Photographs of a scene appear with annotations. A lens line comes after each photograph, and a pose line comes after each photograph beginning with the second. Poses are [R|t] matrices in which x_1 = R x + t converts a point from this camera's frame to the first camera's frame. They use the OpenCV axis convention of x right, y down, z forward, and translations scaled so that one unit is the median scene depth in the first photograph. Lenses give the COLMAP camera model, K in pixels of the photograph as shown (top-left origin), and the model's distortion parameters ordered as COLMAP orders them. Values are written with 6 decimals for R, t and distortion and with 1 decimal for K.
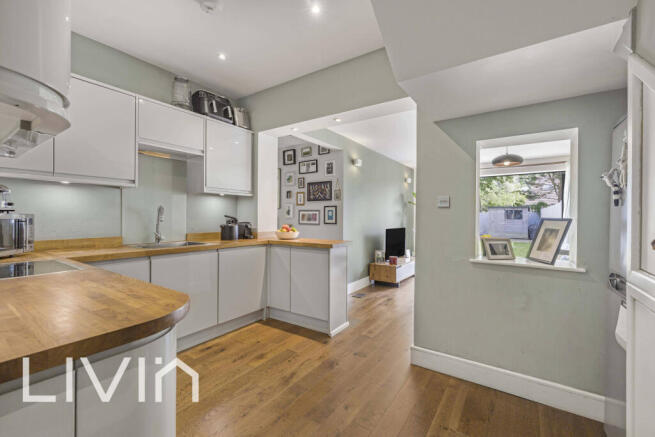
lens RADIAL K [[274.5, 0, 329.9], [0, 274.5, 218.3], [0, 0, 1]] dist [-0.001928, 0.000545]
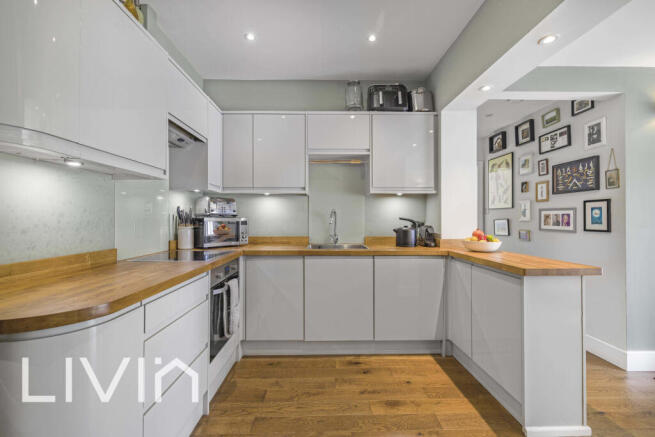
lens RADIAL K [[274.5, 0, 327.7], [0, 274.5, 218.2], [0, 0, 1]] dist [-0.001928, 0.000545]
pose [[0.578662, -0.006300, -0.815543, 0.193073], [-0.002810, 0.999949, -0.009718, -0.000078], [0.815562, 0.007915, 0.578615, 0.300788]]
